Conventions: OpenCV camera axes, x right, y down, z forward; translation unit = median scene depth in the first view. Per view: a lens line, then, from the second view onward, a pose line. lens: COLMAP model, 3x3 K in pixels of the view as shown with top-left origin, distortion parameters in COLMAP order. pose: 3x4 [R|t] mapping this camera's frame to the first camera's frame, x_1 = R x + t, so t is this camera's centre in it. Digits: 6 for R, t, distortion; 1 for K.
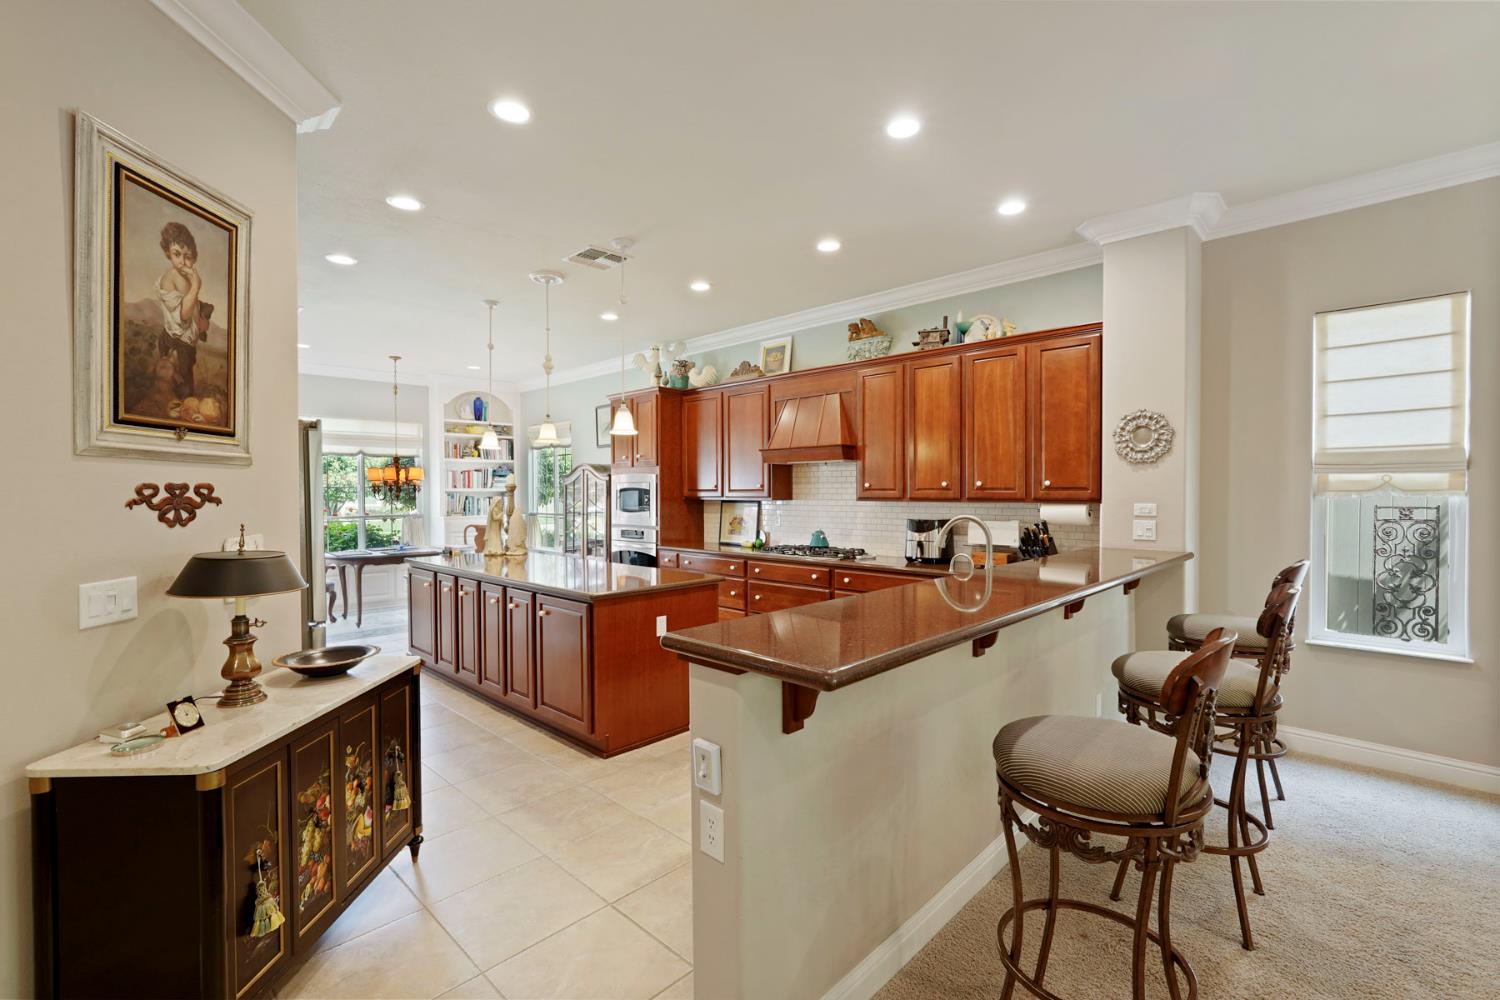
lens RADIAL K [[666.5, 0, 740.3], [0, 666.5, 505.4], [0, 0, 1]] dist [-0.007899, 0.003063]
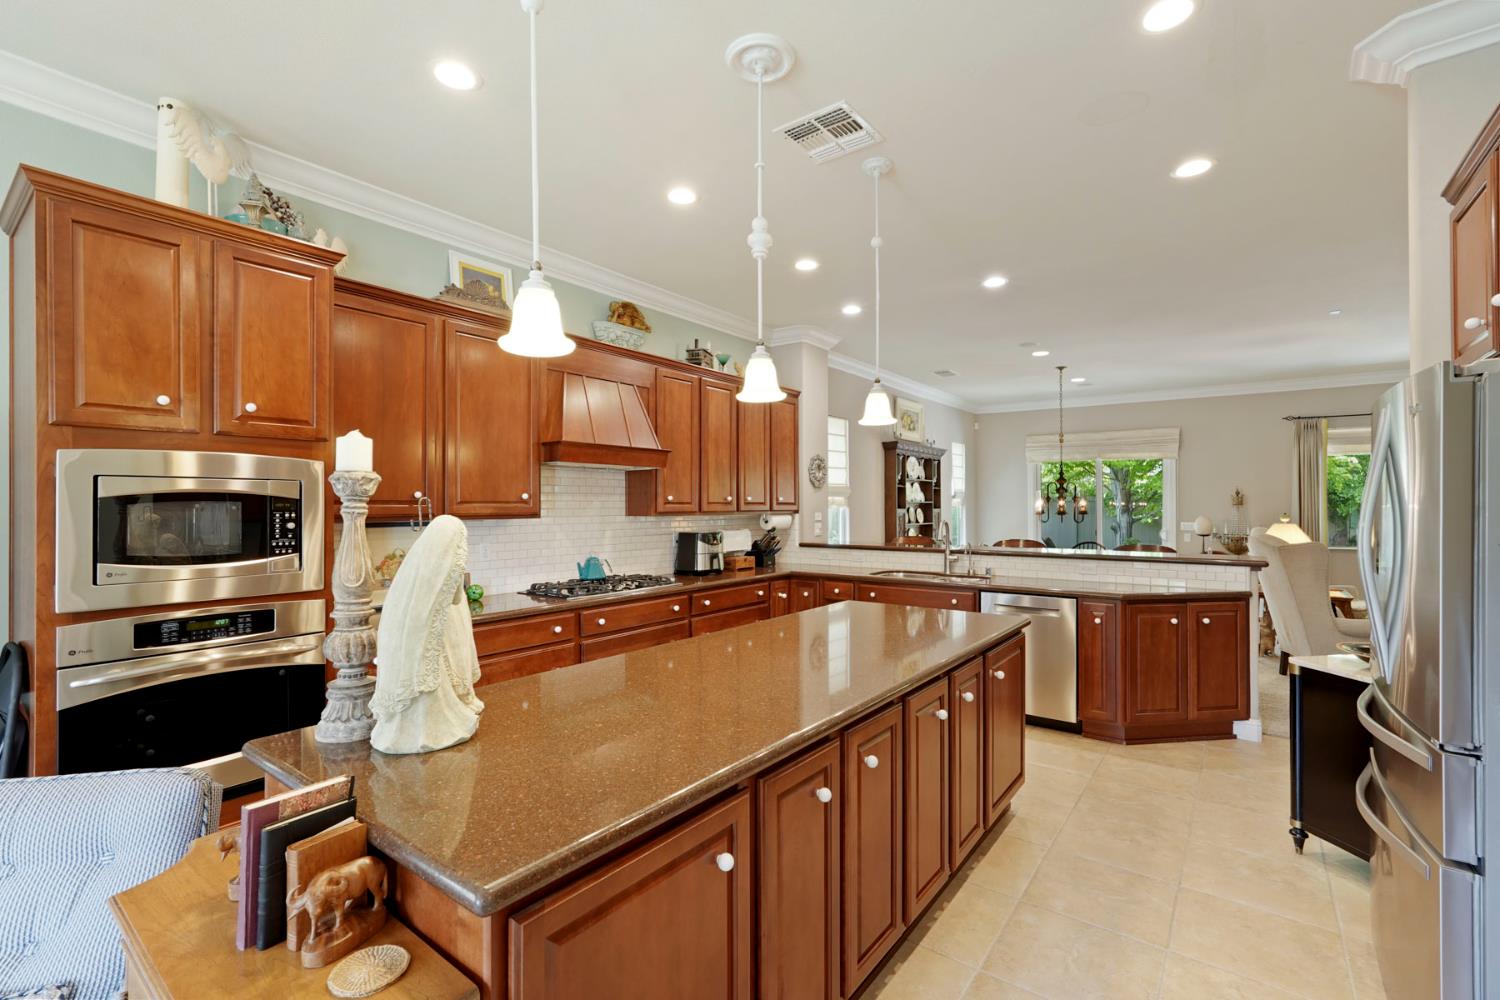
lens RADIAL K [[666.5, 0, 762.3], [0, 666.5, 505.9], [0, 0, 1]] dist [-0.007899, 0.003063]
pose [[-0.139915, 0.004657, 0.990153, -0.776562], [0.024567, 0.999697, -0.001231, -0.017219], [-0.989859, 0.024153, -0.139987, 1.085845]]
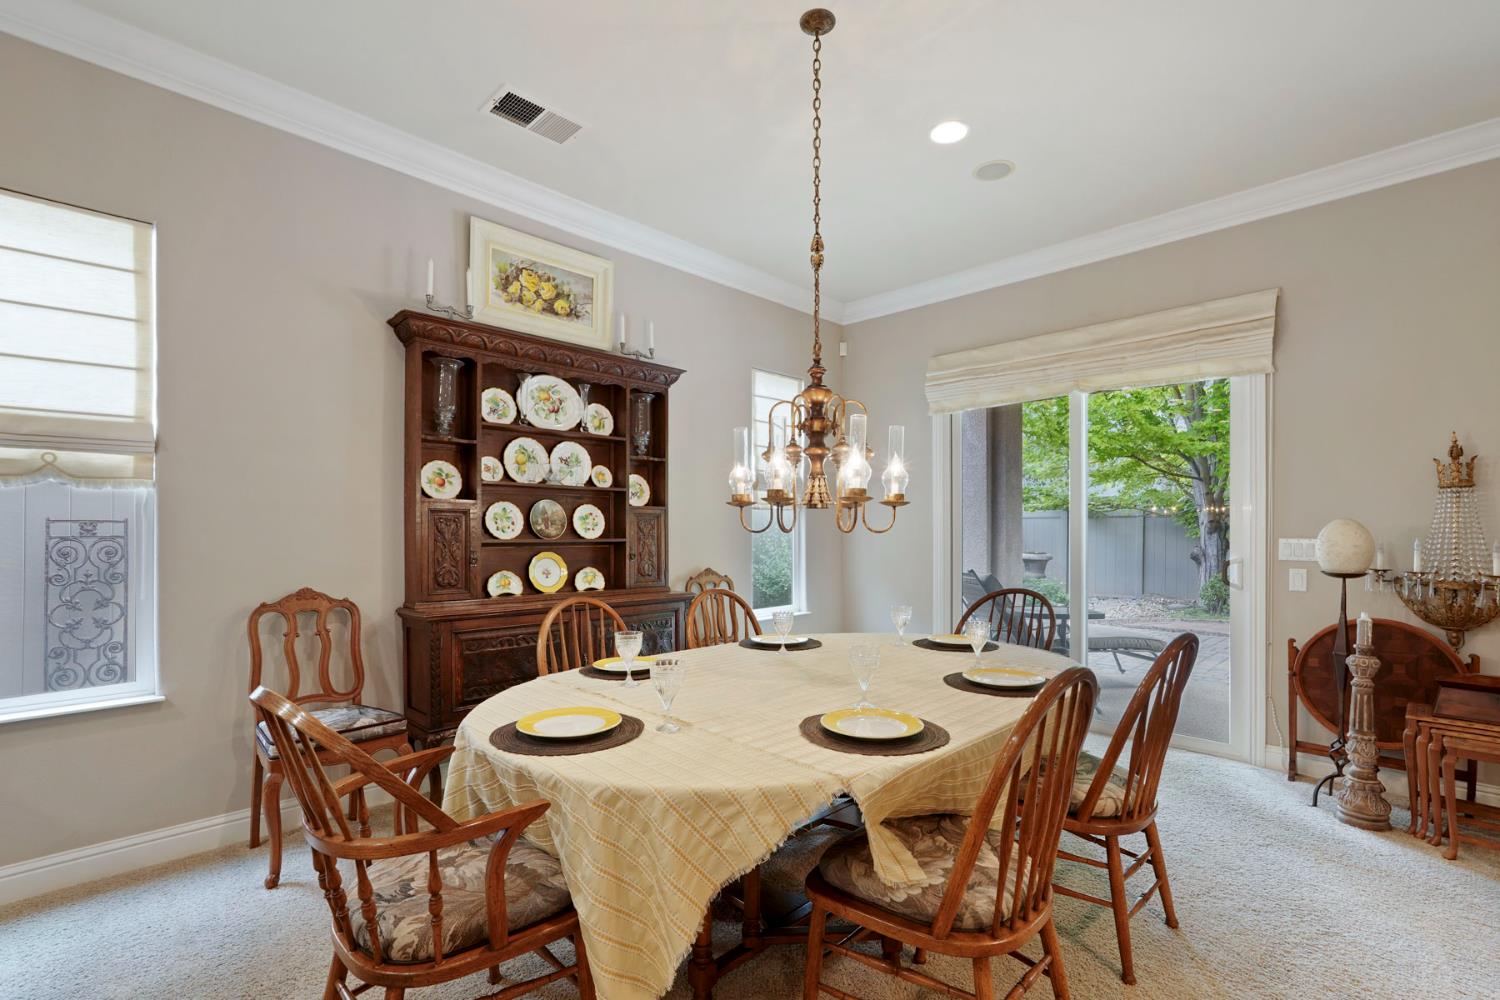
lens RADIAL K [[666.5, 0, 766.0], [0, 666.5, 528.0], [0, 0, 1]] dist [-0.007899, 0.003063]
pose [[0.002022, 0.011984, 0.999926, 0.216318], [0.023513, 0.999651, -0.012029, 0.039872], [-0.999721, 0.023536, 0.001739, 0.192158]]
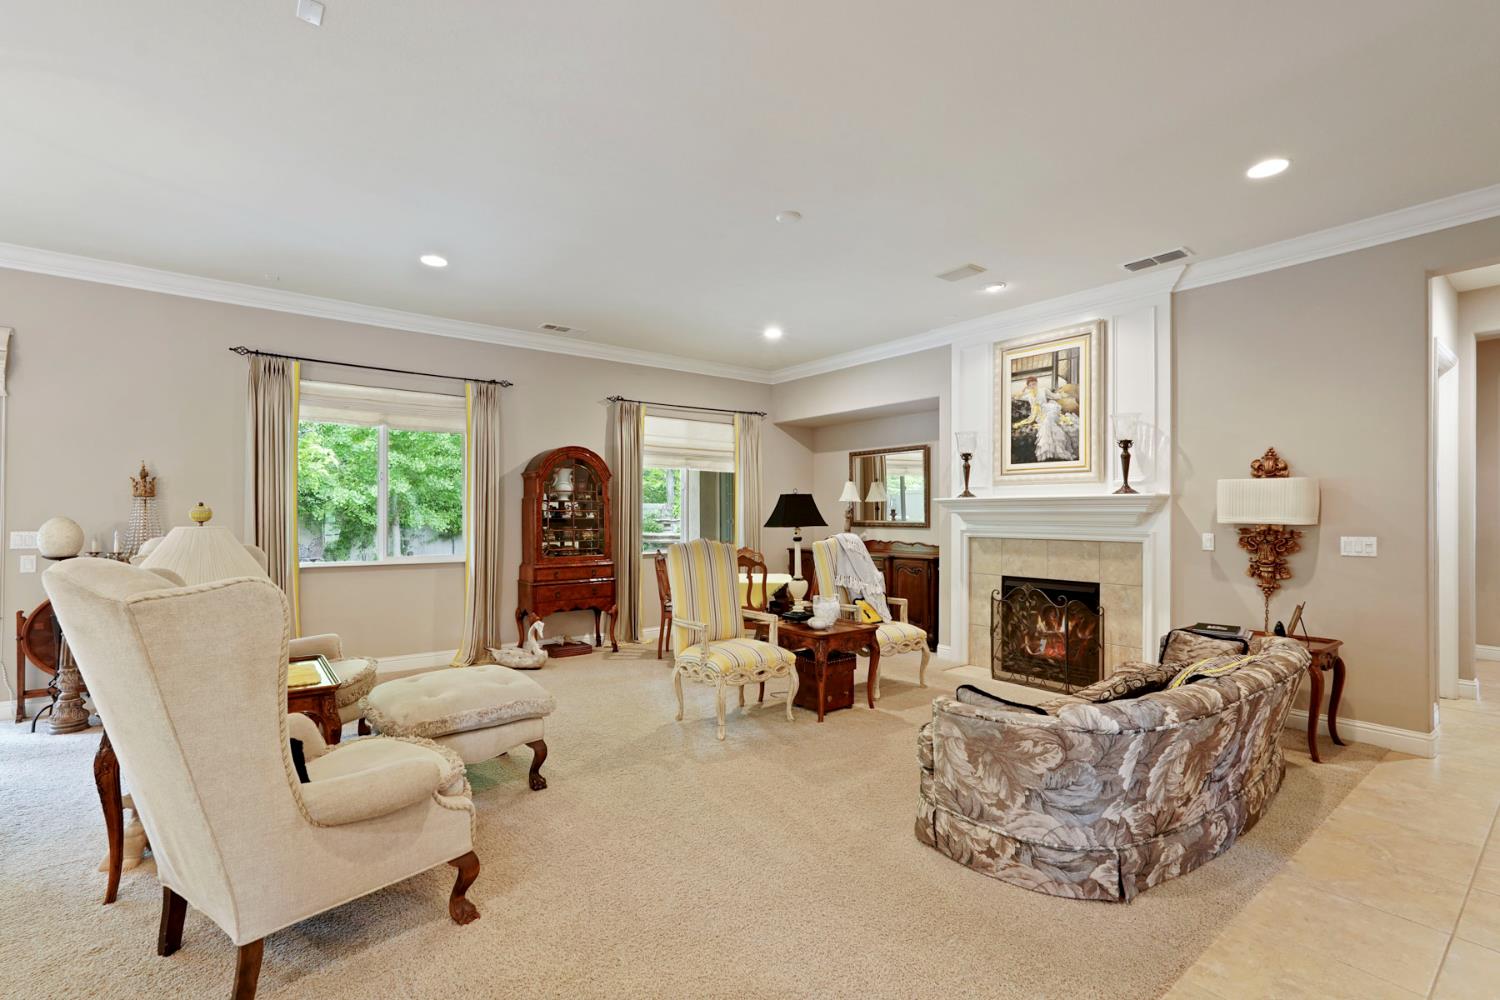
lens RADIAL K [[666.5, 0, 747.1], [0, 666.5, 514.0], [0, 0, 1]] dist [-0.007899, 0.003063]
pose [[-0.990394, 0.003492, 0.138232, -0.160635], [0.006595, 0.999736, 0.021992, 0.019201], [-0.138119, 0.022692, -0.990156, 0.378791]]
